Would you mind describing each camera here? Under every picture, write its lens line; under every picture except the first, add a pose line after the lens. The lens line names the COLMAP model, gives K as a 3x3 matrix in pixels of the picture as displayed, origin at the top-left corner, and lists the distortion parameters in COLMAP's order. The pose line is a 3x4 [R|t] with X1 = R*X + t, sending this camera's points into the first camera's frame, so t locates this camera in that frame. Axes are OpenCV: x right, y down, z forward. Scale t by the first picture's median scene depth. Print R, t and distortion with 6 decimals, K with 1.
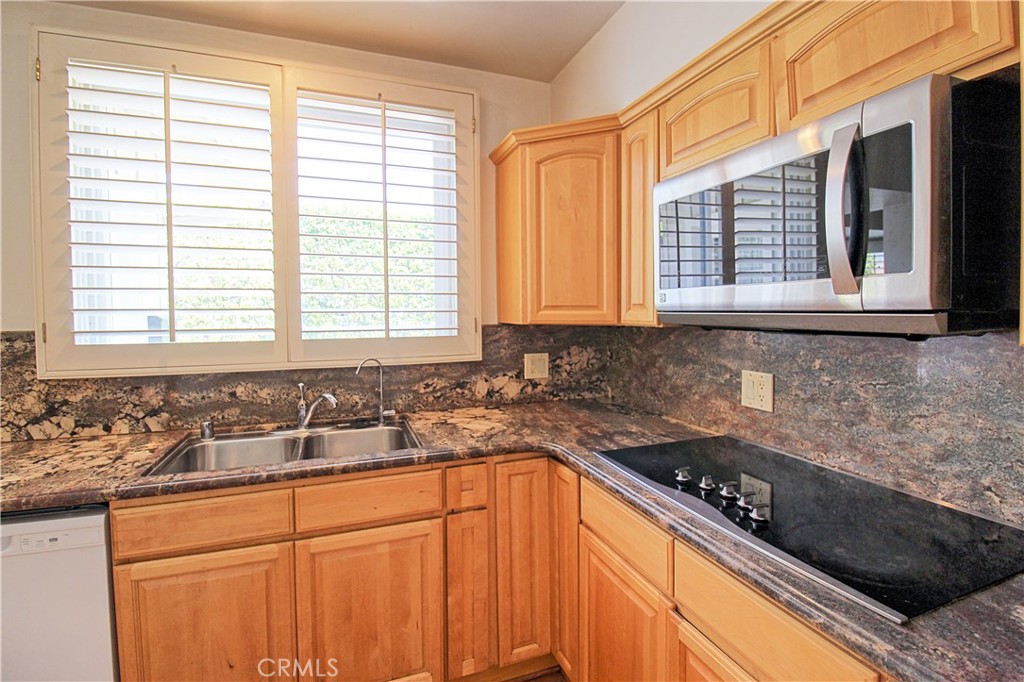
lens RADIAL K [[482.6, 0, 516.4], [0, 482.6, 327.6], [0, 0, 1]] dist [-0.000907, -0.011502]
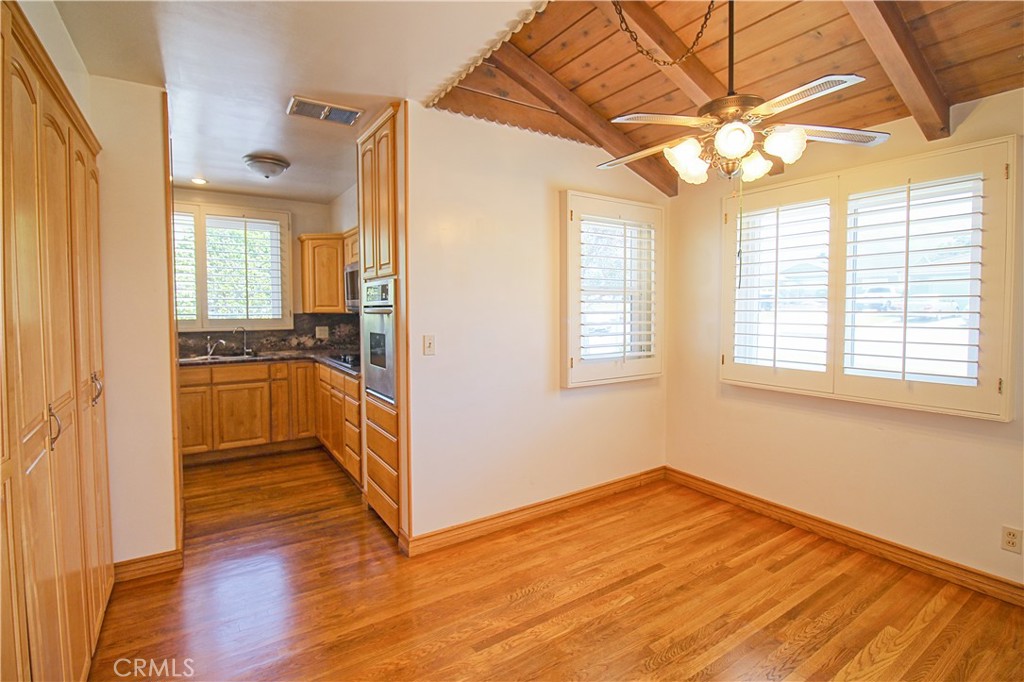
lens RADIAL K [[482.6, 0, 516.4], [0, 482.6, 327.6], [0, 0, 1]] dist [-0.000907, -0.011502]
pose [[0.972918, -0.005201, 0.231092, 0.486485], [0.004513, 0.999984, 0.003508, 0.066142], [-0.231107, -0.002370, 0.972925, -1.666397]]
